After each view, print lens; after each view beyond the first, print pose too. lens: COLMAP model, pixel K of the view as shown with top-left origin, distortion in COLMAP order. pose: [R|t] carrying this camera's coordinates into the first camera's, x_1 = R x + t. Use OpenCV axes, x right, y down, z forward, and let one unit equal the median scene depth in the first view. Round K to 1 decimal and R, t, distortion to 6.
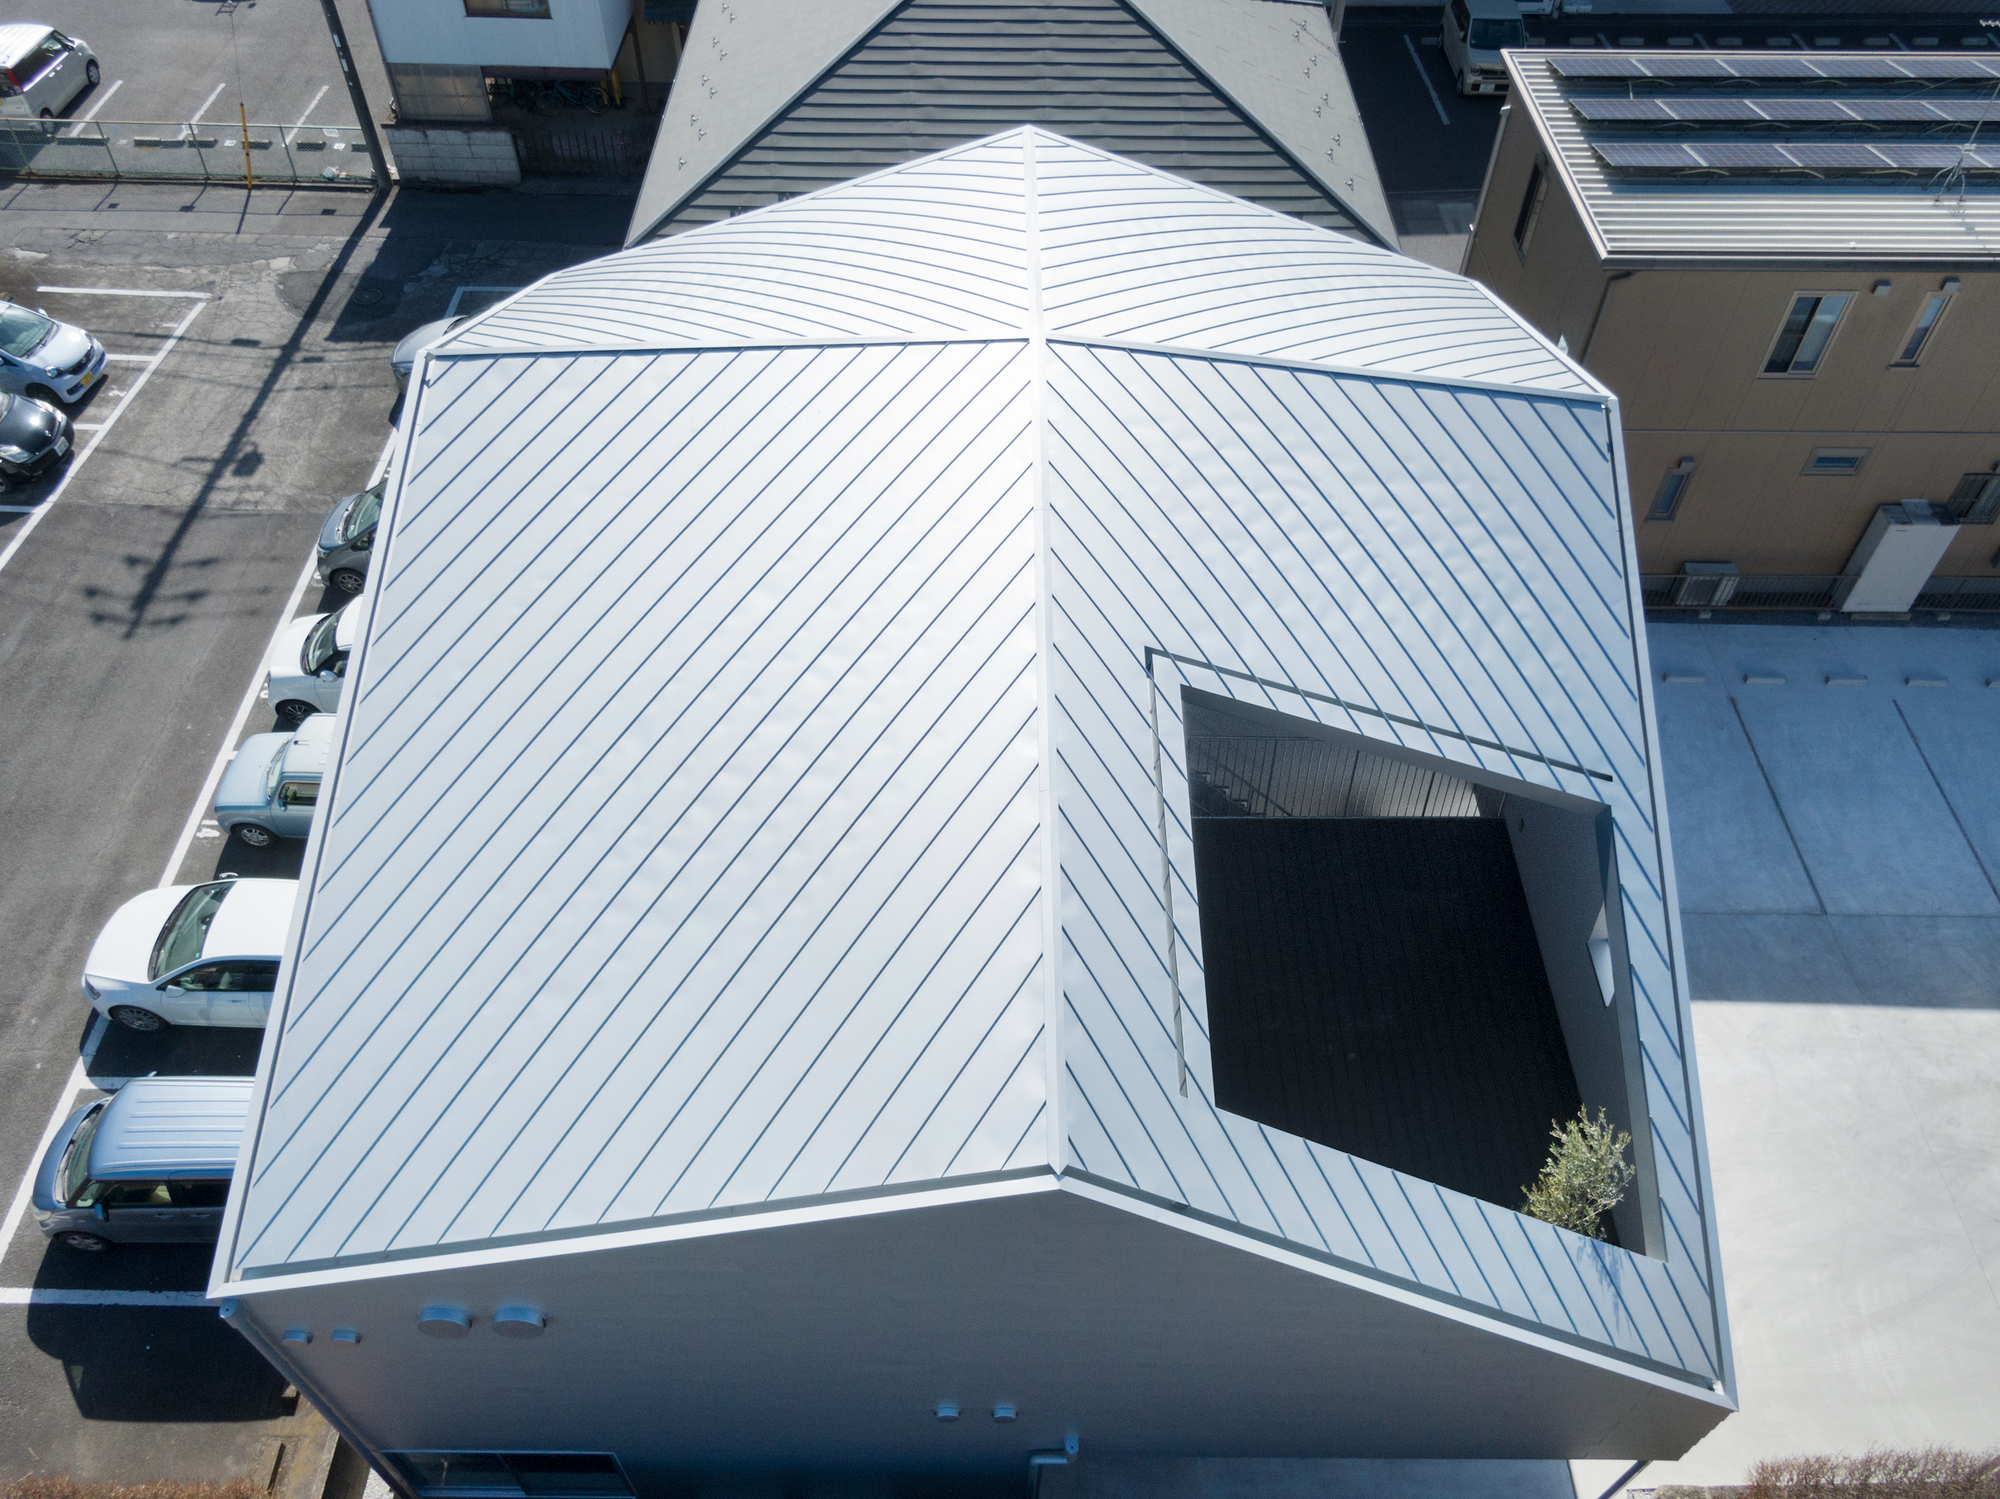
lens RADIAL K [[1526.6, 0, 1000.0], [0, 1526.6, 749.5], [0, 0, 1]] dist [0.041019, -0.038383]
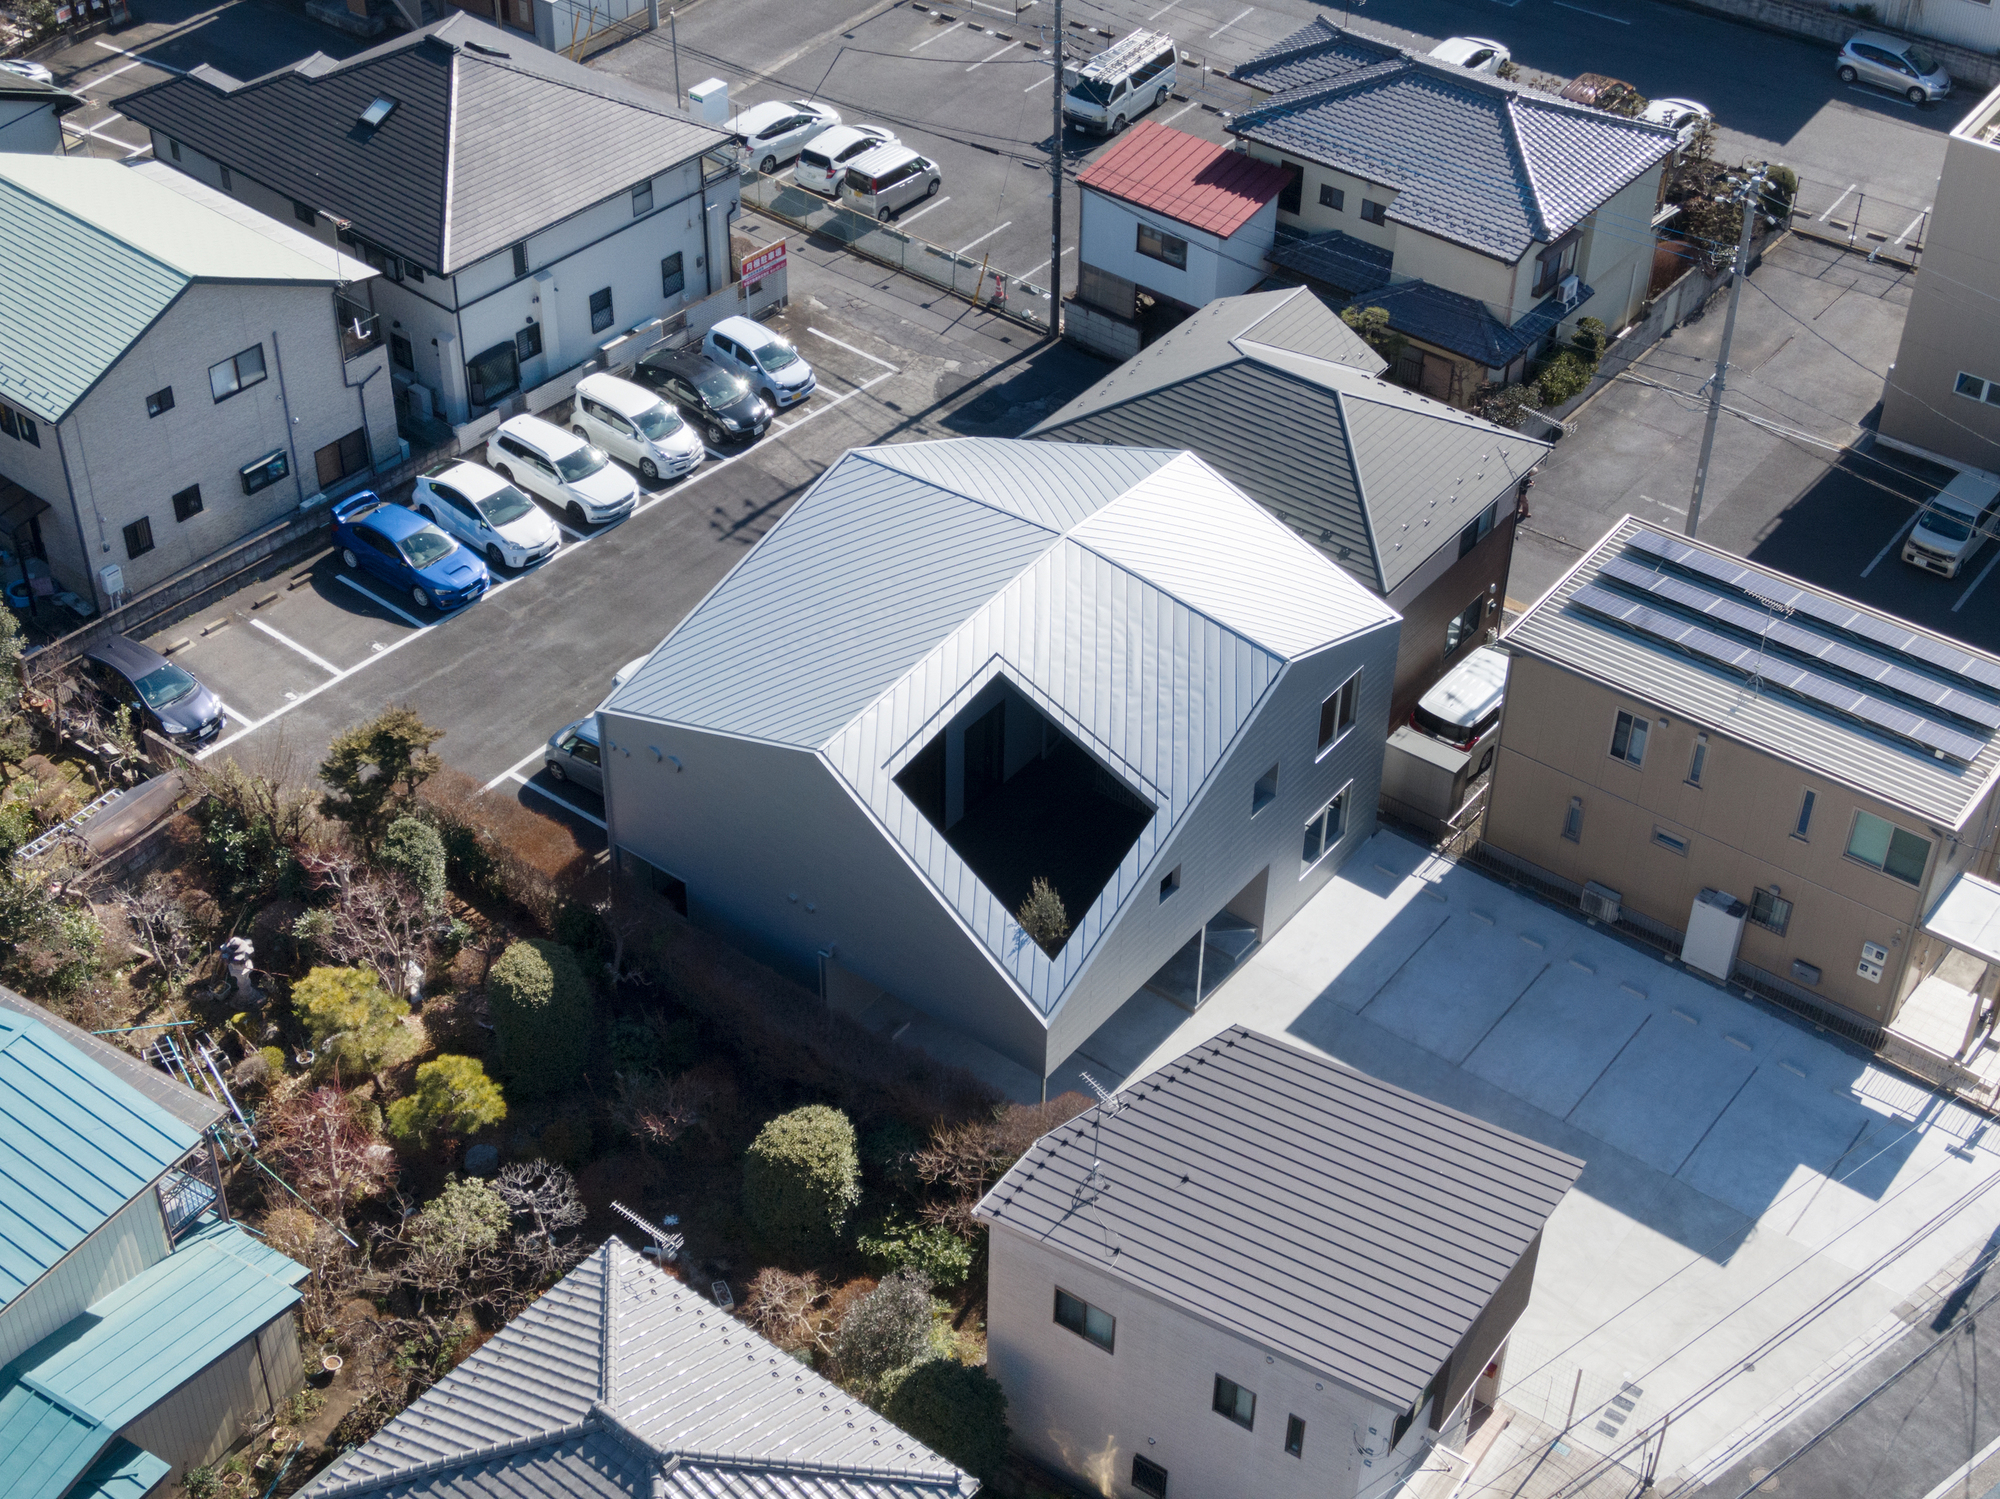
lens RADIAL K [[2851.4, 0, 1000.0], [0, 2851.4, 749.5], [0, 0, 1]] dist [0.003011, 0.004304]
pose [[0.801899, 0.379880, -0.461139, 1.014731], [-0.457005, 0.887168, -0.063874, 0.160952], [0.384843, 0.261963, 0.885026, -1.344219]]
